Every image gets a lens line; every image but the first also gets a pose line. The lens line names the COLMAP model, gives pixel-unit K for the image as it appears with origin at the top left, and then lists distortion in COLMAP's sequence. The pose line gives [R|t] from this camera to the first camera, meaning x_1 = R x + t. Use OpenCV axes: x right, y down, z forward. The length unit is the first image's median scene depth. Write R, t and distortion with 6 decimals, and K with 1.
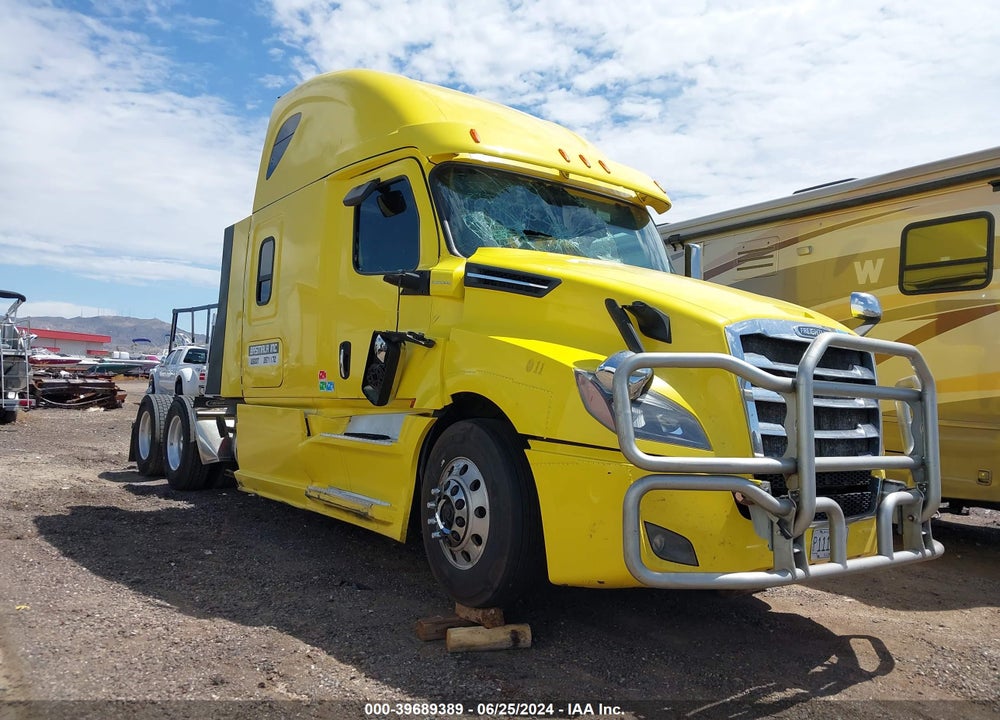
lens RADIAL K [[771.6, 0, 508.4], [0, 771.6, 365.2], [0, 0, 1]] dist [0.044892, -0.067924]
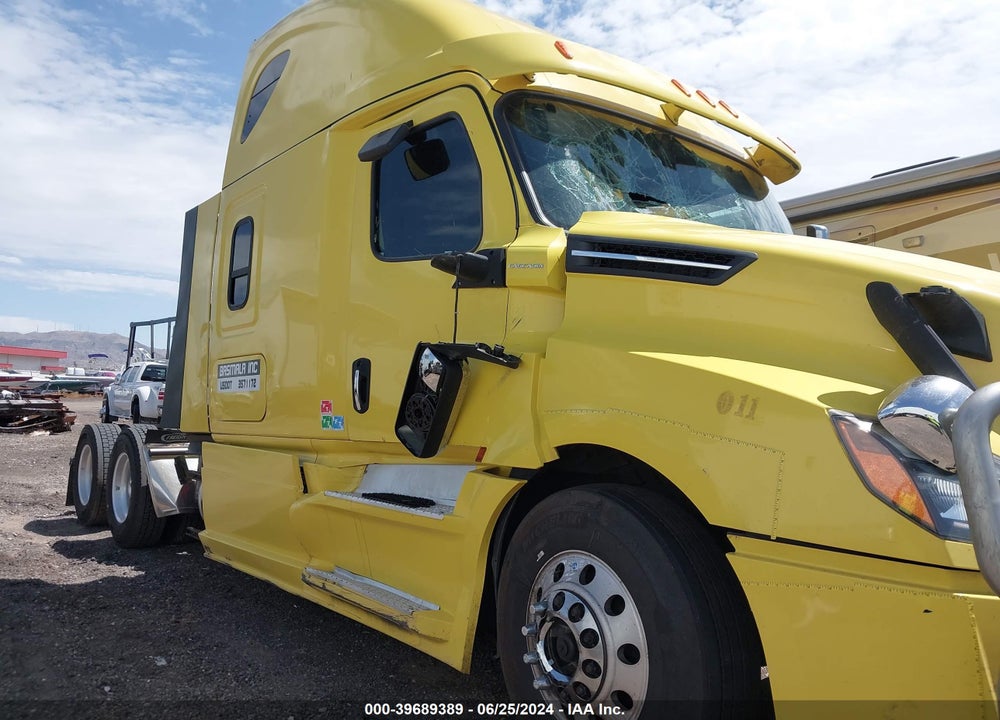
lens RADIAL K [[783.7, 0, 499.4], [0, 783.7, 373.5], [0, 0, 1]] dist [0.031566, -0.008178]
pose [[0.999629, -0.004581, 0.026866, -0.091072], [0.004778, 0.999962, -0.007281, -0.009954], [-0.026832, 0.007407, 0.999613, 0.253748]]
